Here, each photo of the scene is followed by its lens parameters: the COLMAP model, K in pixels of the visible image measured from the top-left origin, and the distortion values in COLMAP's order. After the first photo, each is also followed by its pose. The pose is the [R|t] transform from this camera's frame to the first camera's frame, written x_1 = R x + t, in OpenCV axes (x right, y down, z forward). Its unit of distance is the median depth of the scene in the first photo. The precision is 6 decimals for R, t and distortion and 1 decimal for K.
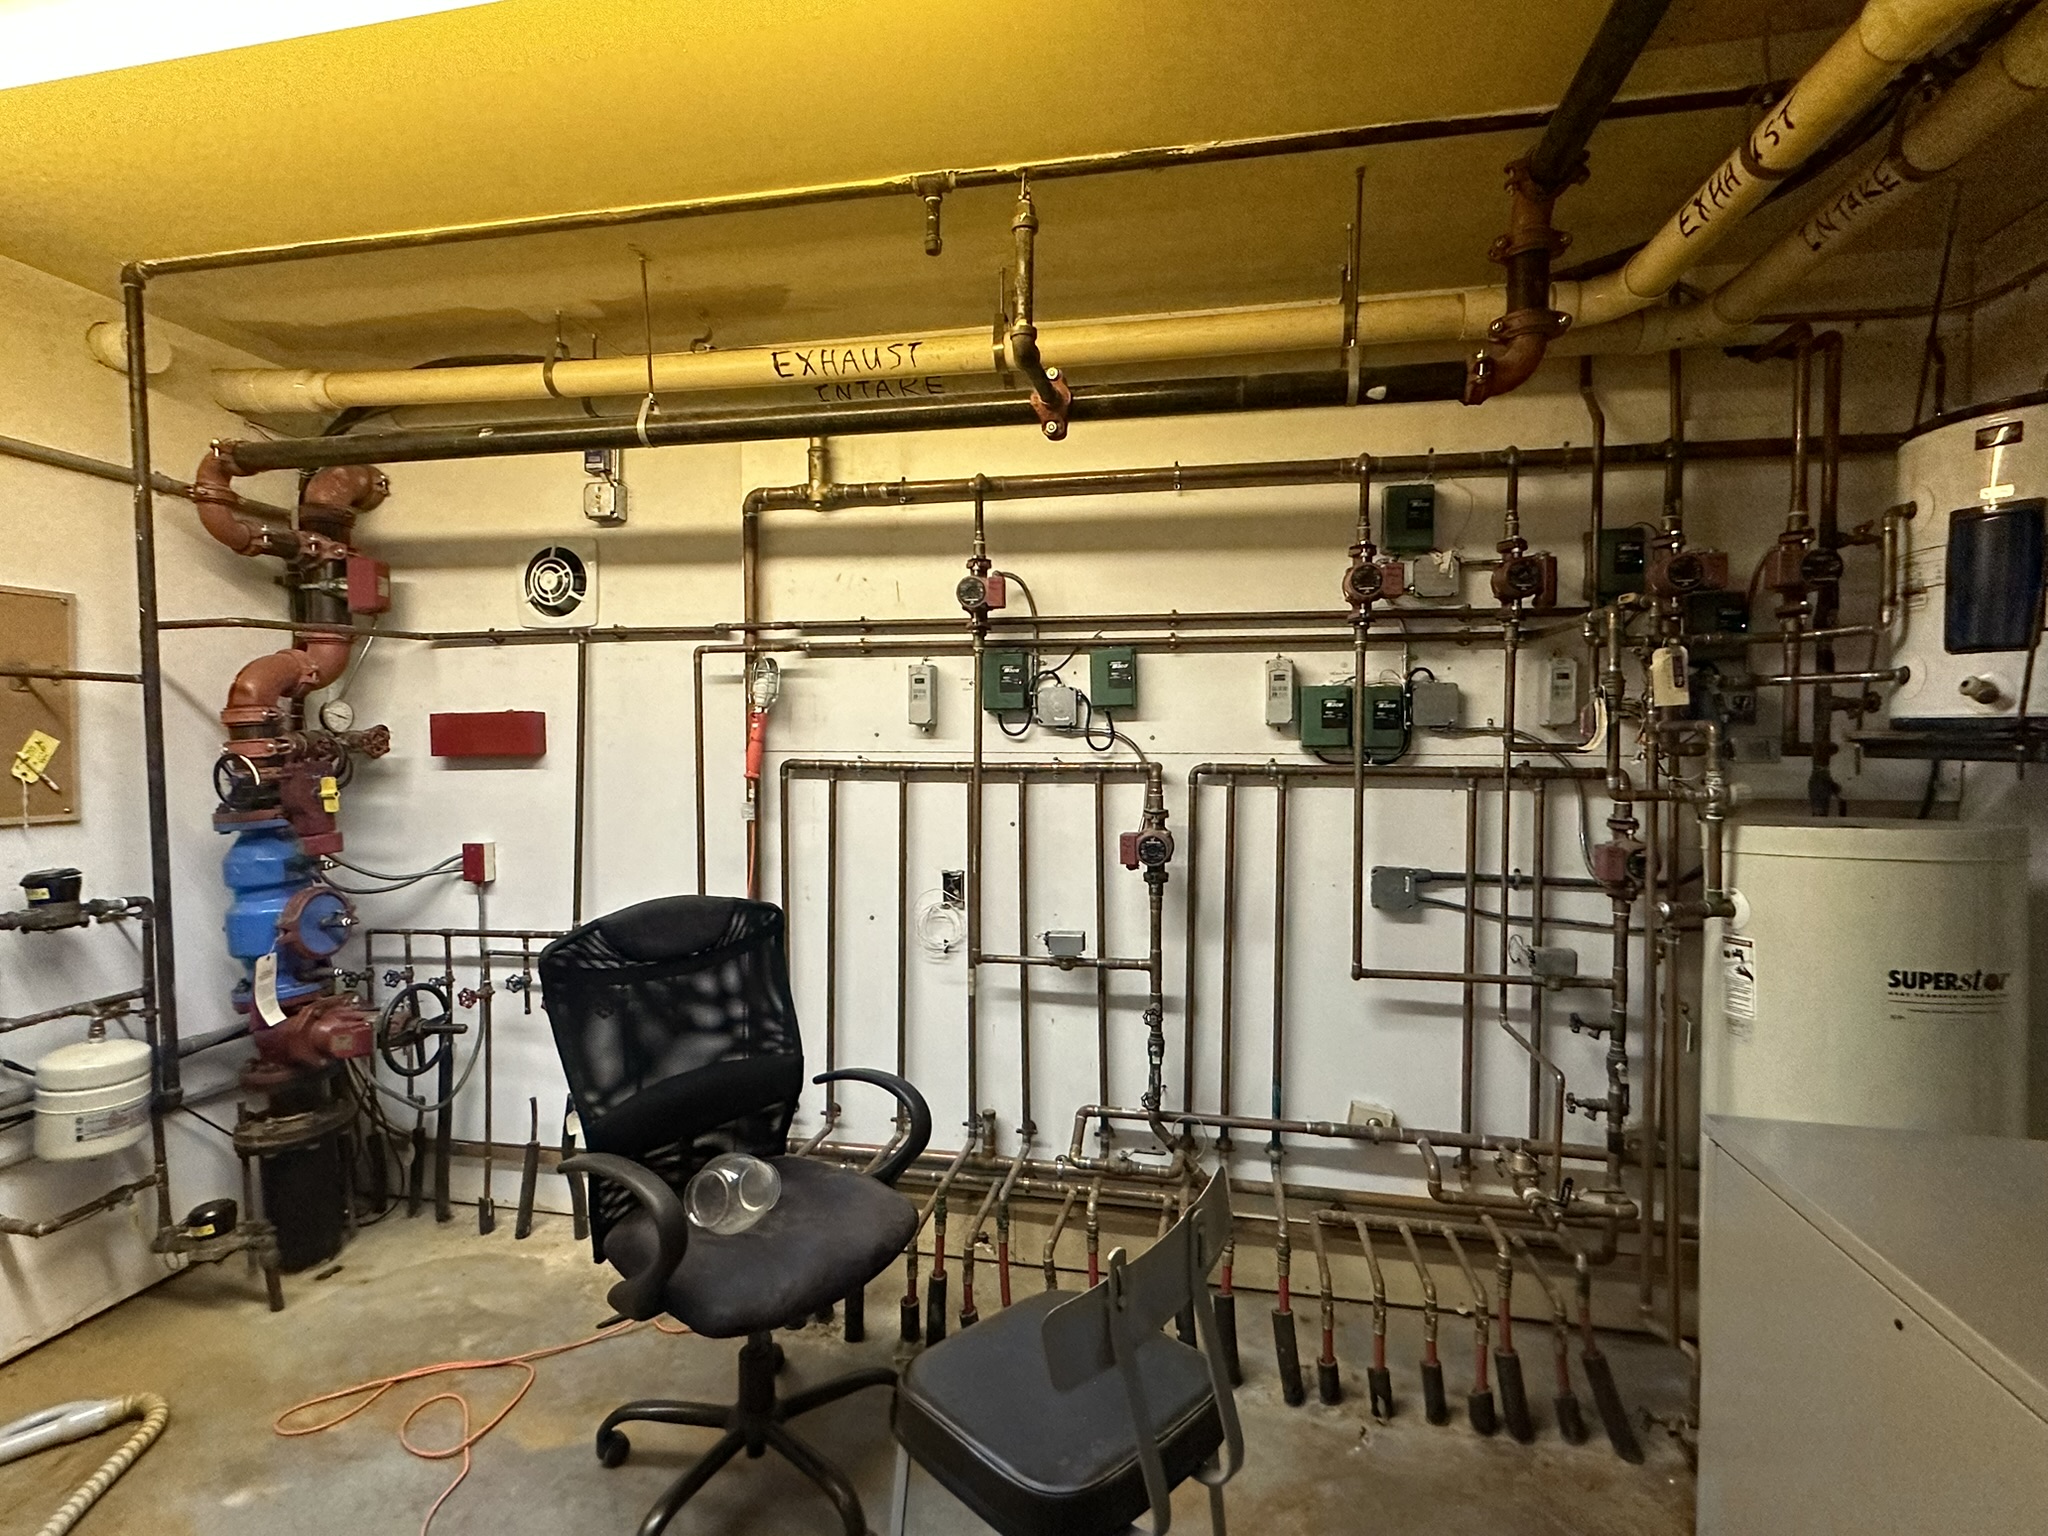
lens RADIAL K [[955.1, 0, 1032.8], [0, 955.1, 761.7], [0, 0, 1]] dist [0.000119, 0.000011]
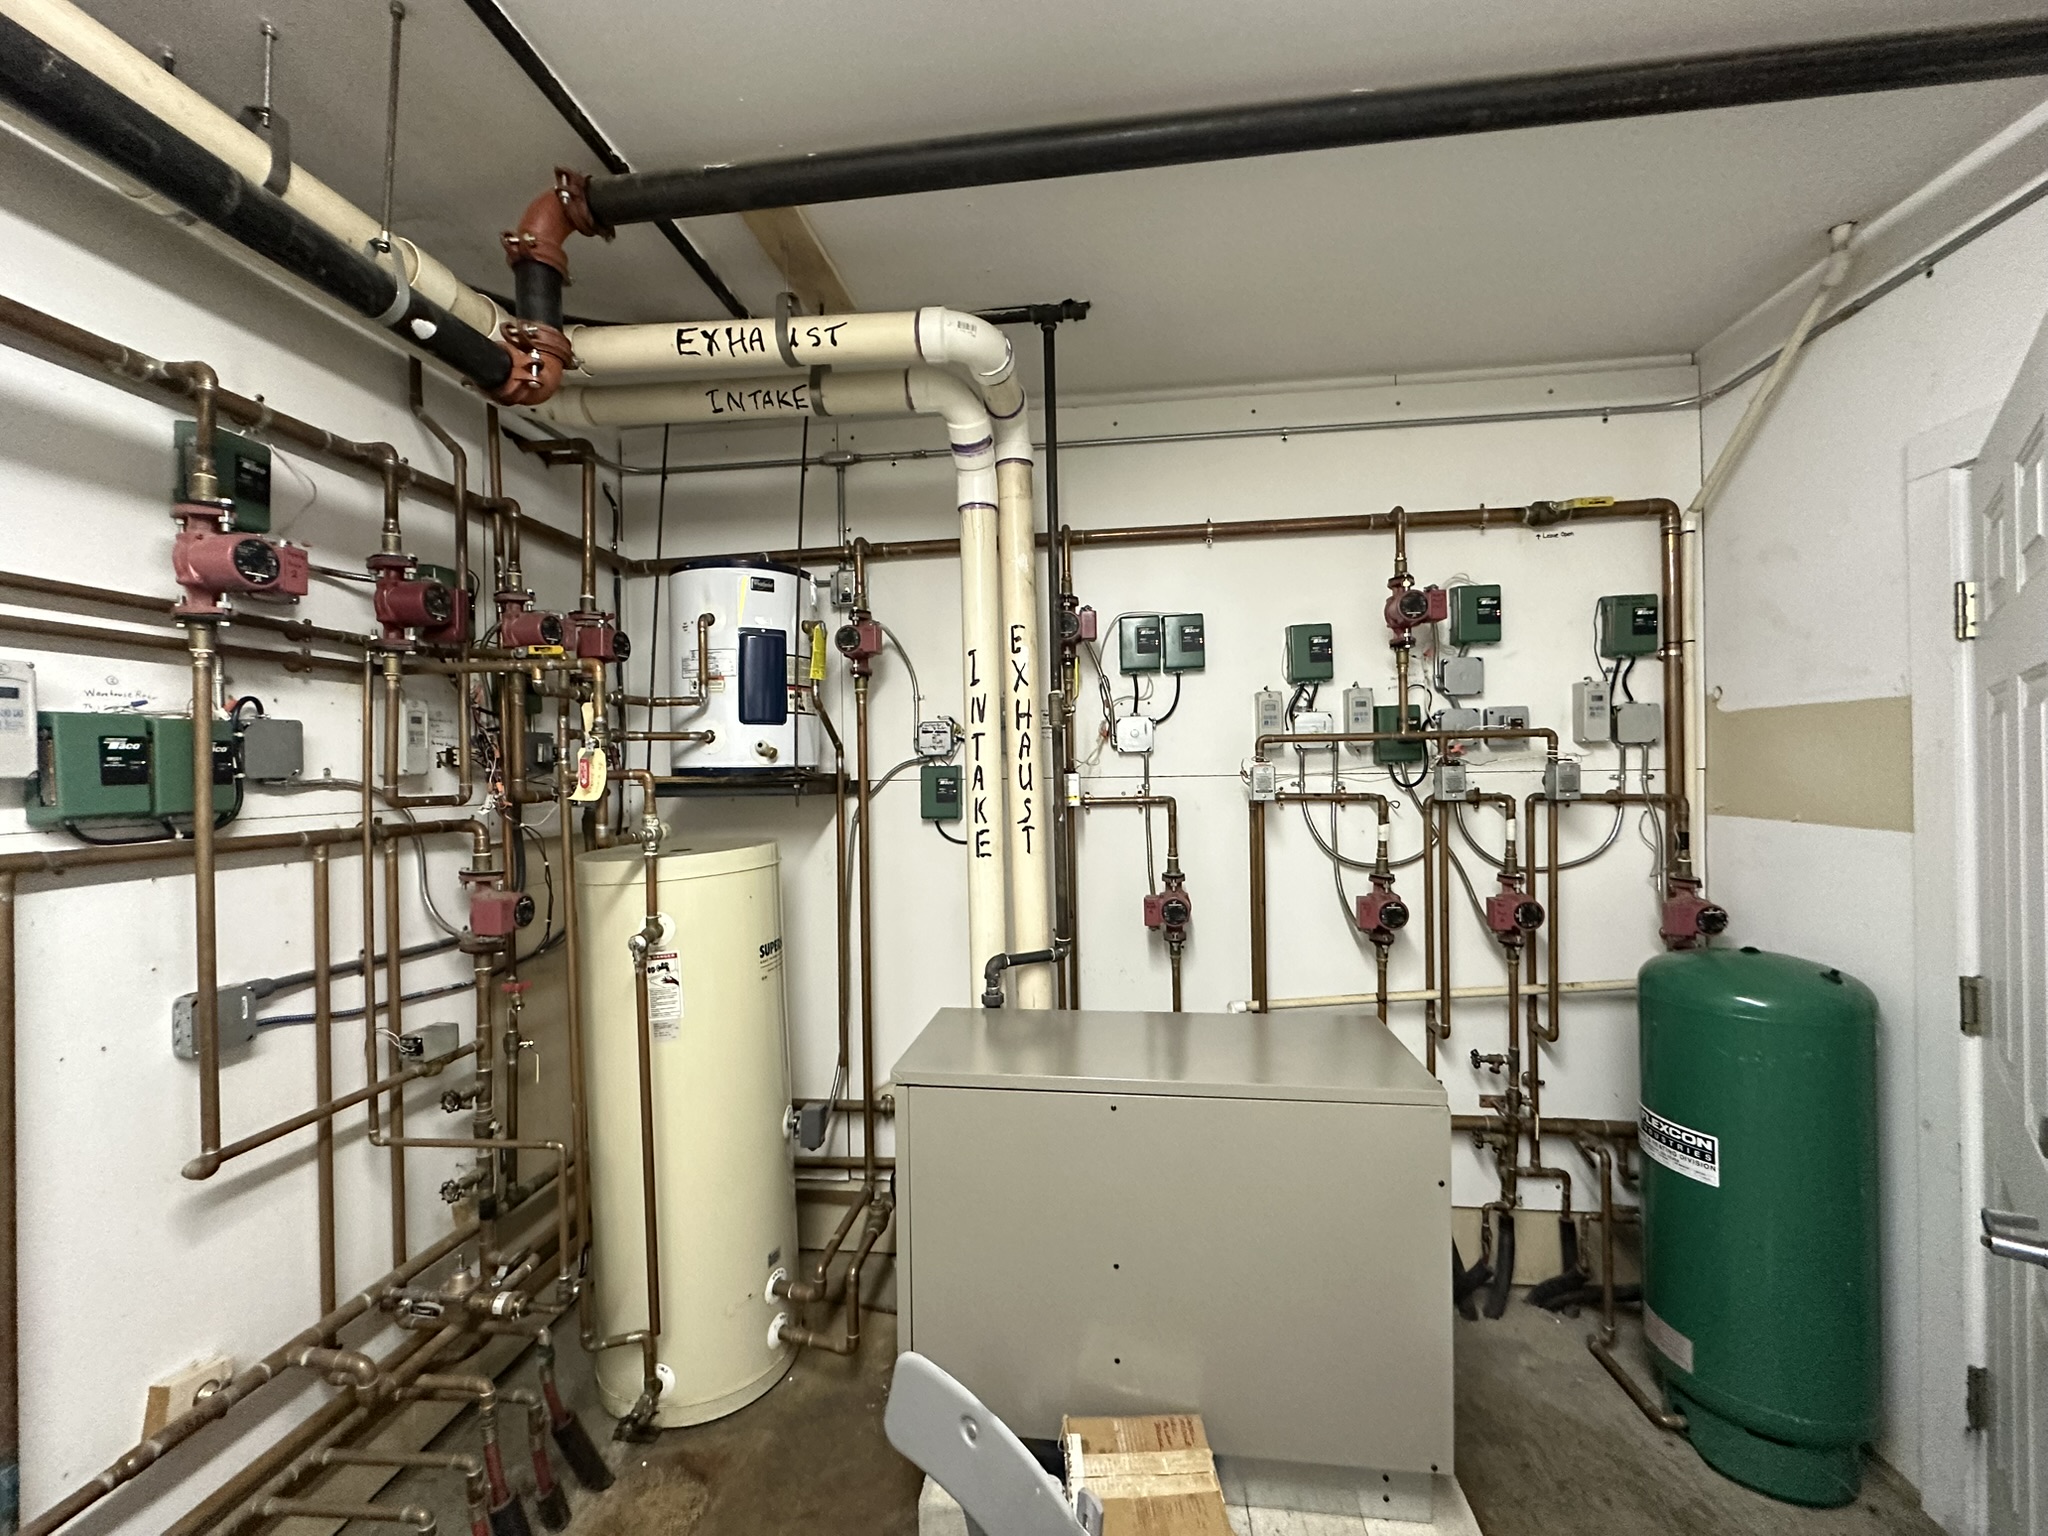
lens RADIAL K [[833.2, 0, 1029.2], [0, 833.2, 769.3], [0, 0, 1]] dist [-0.002625, -0.000345]
pose [[-0.067217, -0.005881, 0.997721, -0.248487], [0.041741, 0.999091, 0.008701, -0.026003], [-0.996865, 0.042230, -0.066911, 0.469698]]
